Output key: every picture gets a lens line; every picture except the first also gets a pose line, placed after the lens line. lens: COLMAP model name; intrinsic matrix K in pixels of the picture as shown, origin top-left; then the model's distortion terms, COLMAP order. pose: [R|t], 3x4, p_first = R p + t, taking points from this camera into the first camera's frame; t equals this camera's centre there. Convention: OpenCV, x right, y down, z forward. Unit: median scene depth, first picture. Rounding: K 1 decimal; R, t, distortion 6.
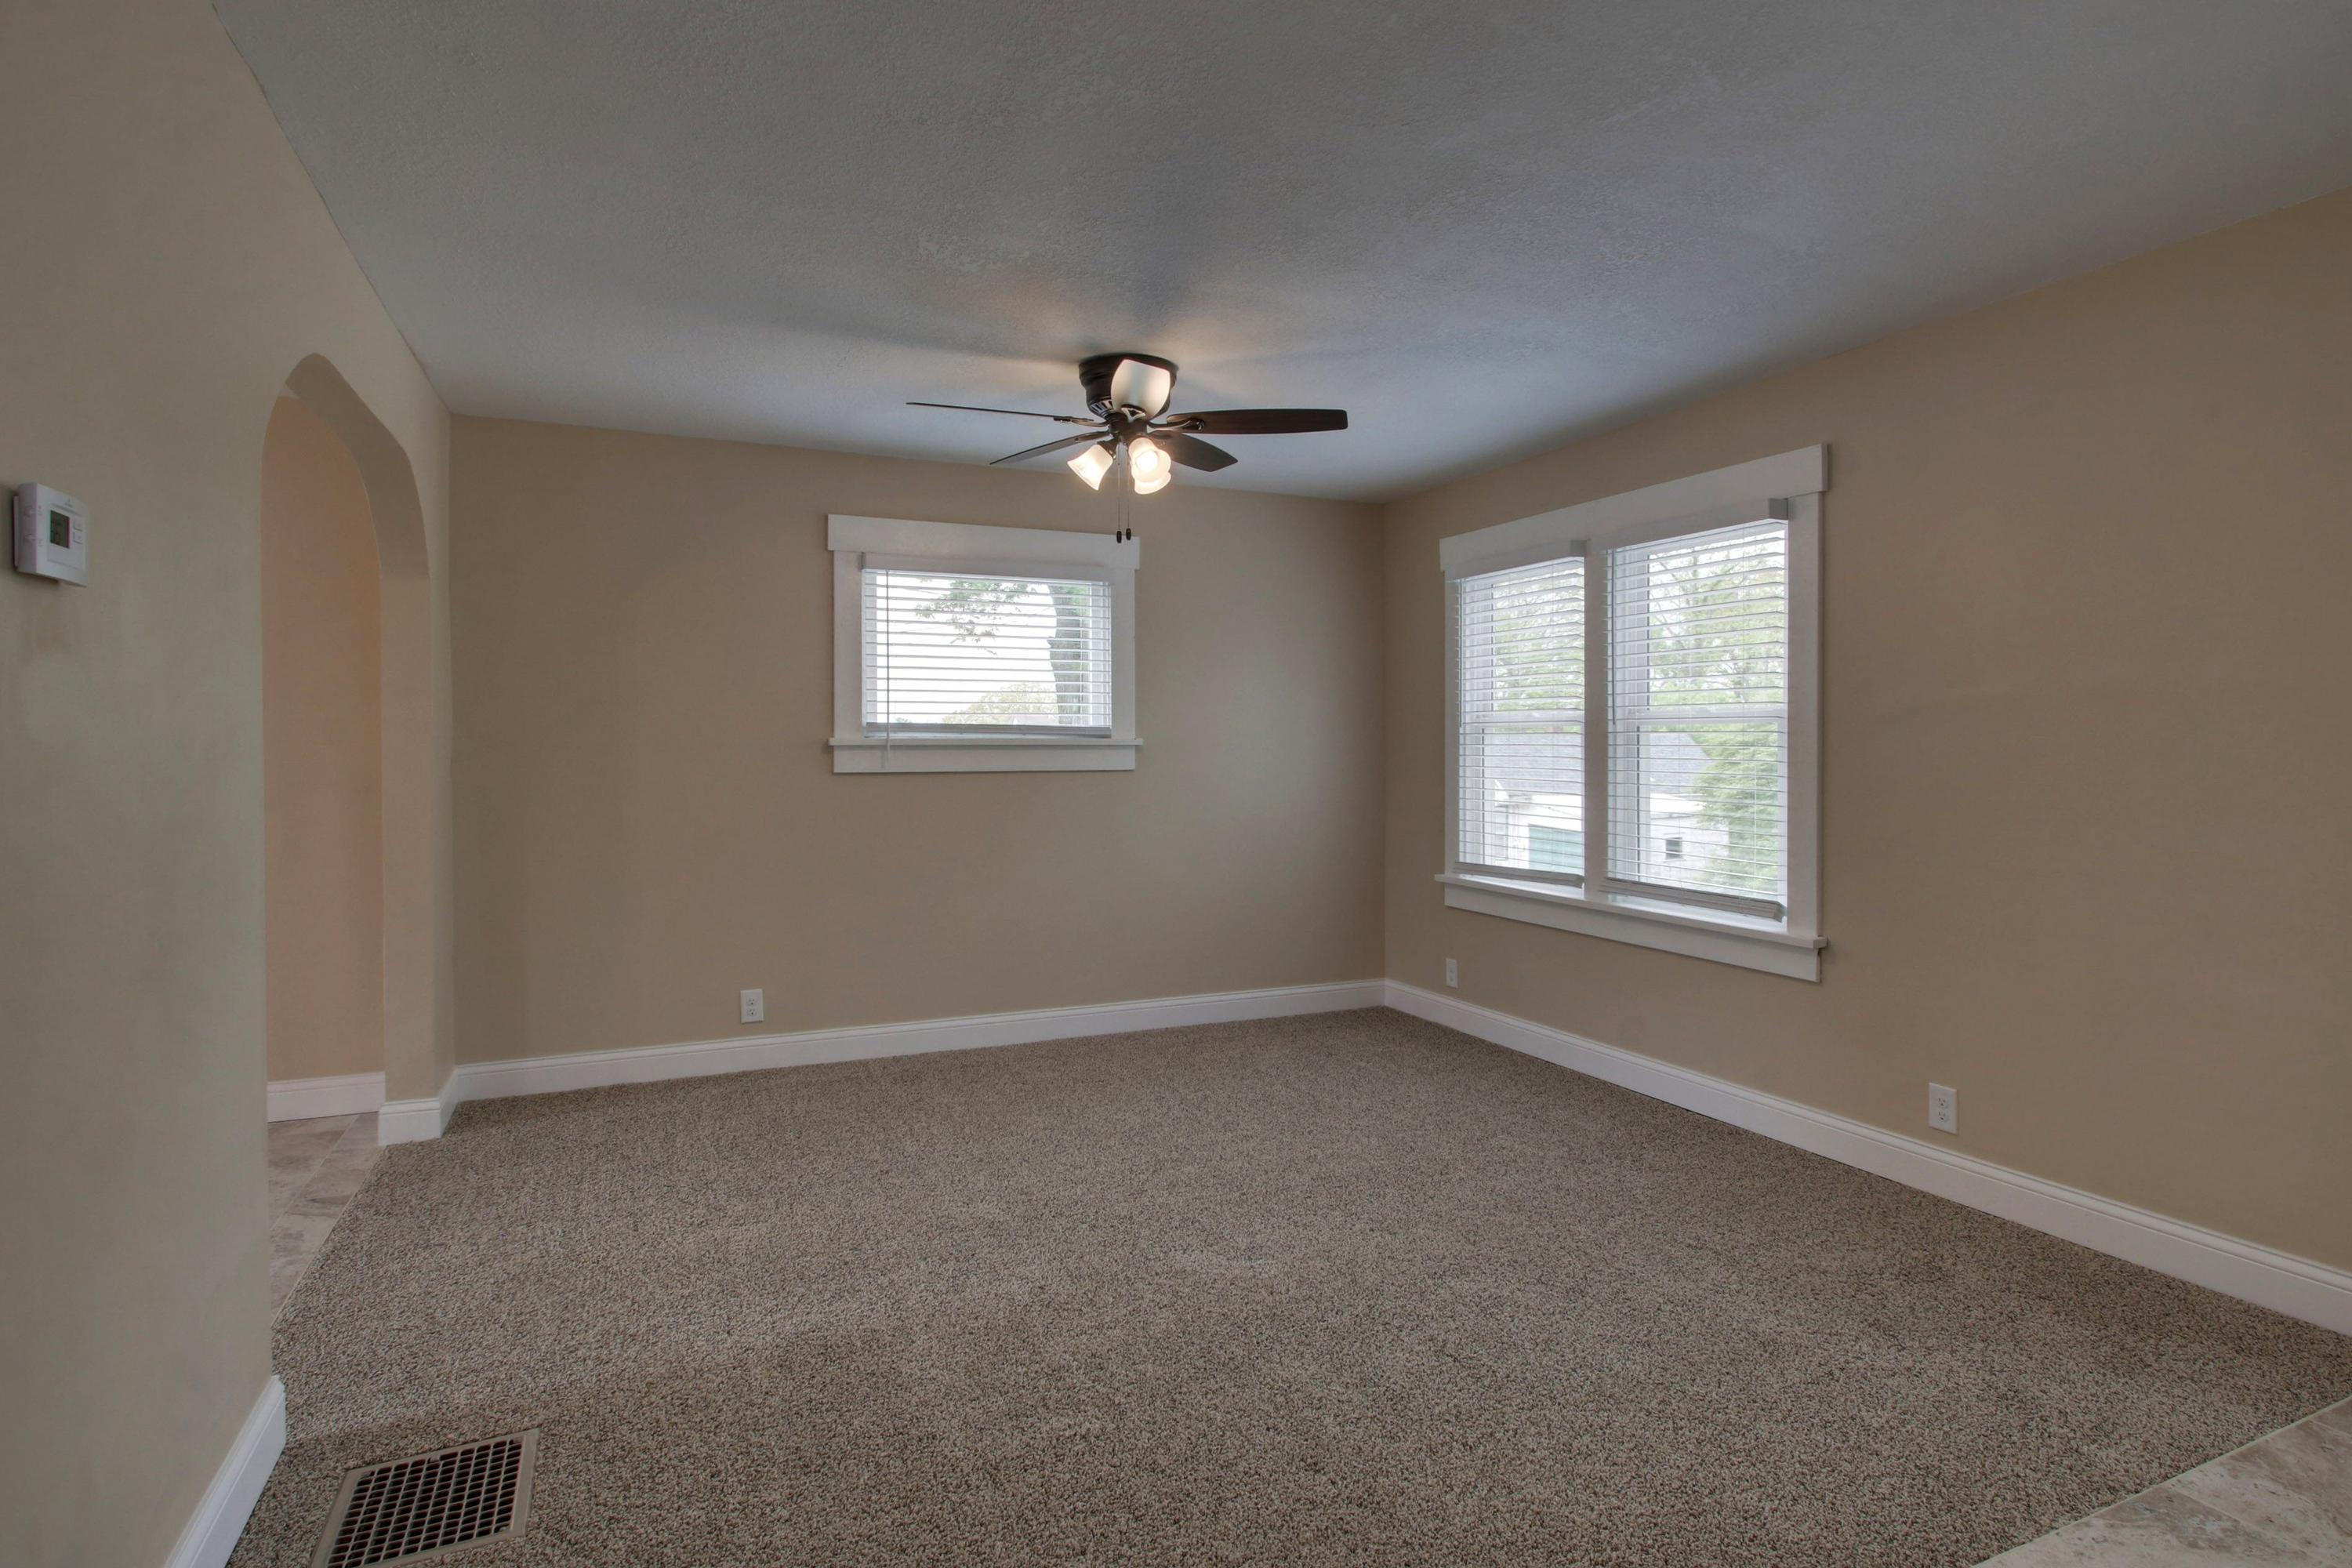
lens RADIAL K [[1171.2, 0, 1169.8], [0, 1171.2, 763.2], [0, 0, 1]] dist [-0.005500, -0.006081]
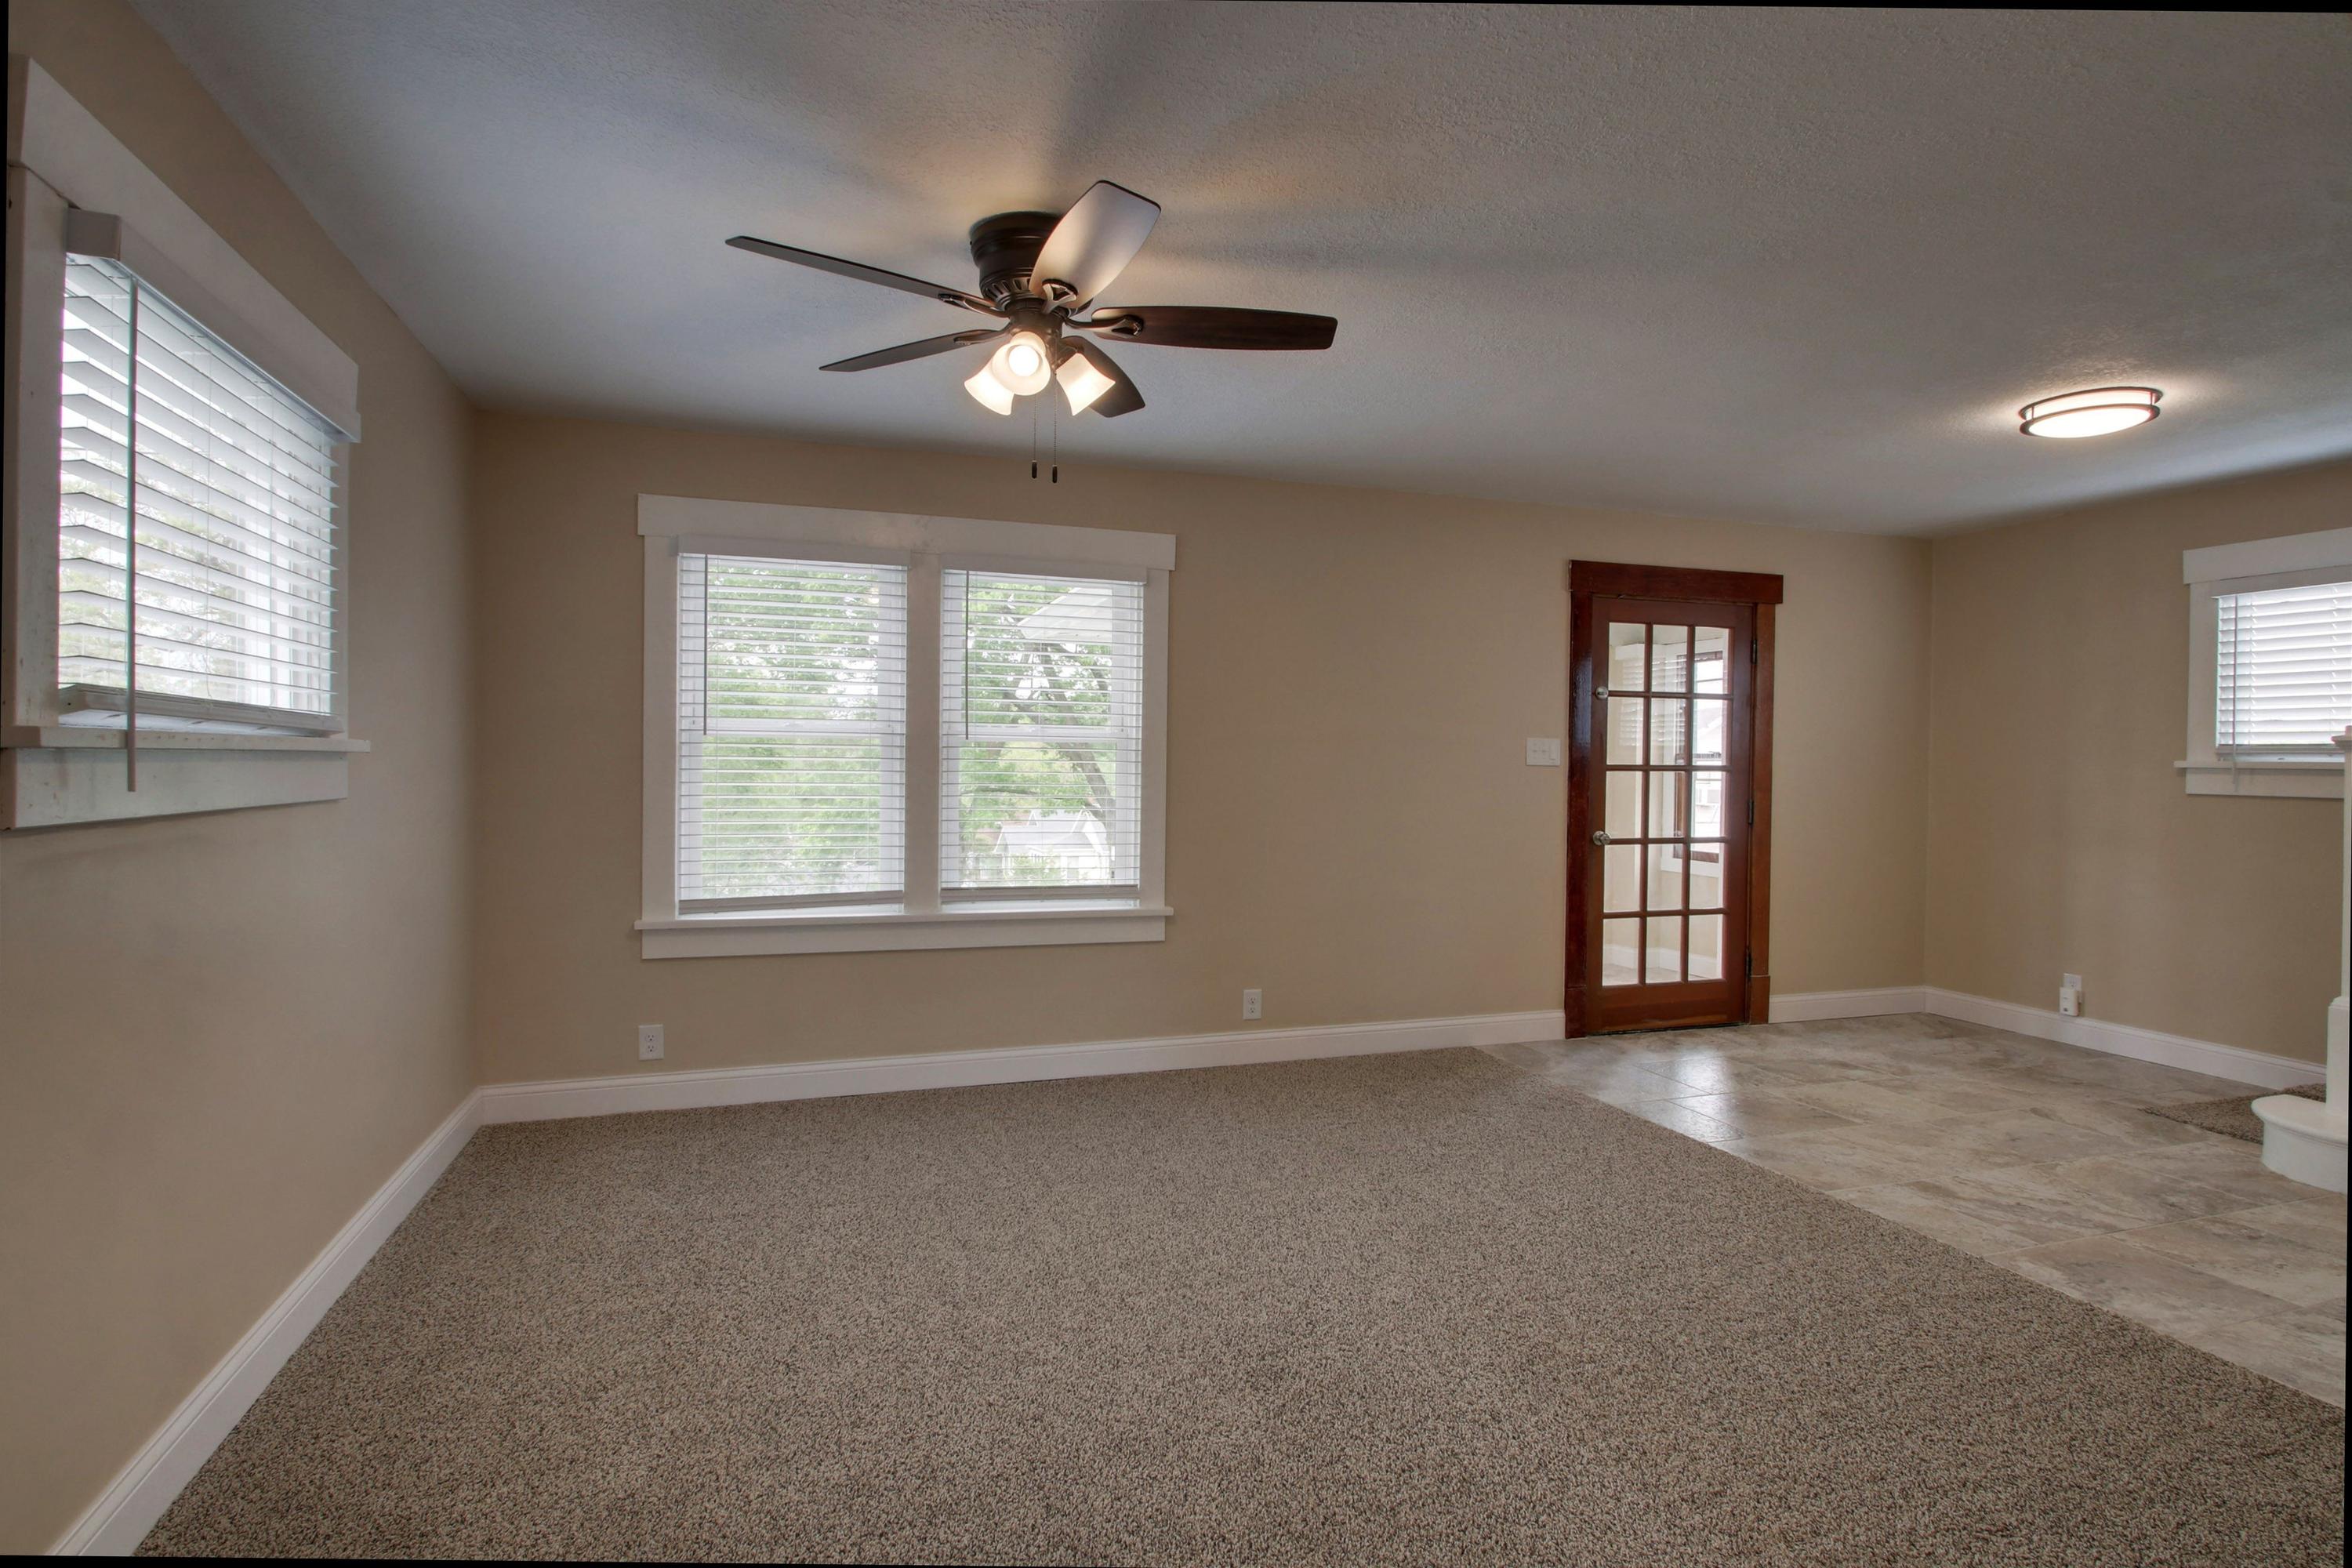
lens RADIAL K [[1171.2, 0, 1173.2], [0, 1171.2, 774.3], [0, 0, 1]] dist [-0.005500, -0.006081]
pose [[0.116554, -0.008821, 0.993145, -0.616094], [0.002118, 0.999960, 0.008633, -0.010721], [-0.993182, 0.001097, 0.116568, 0.672677]]
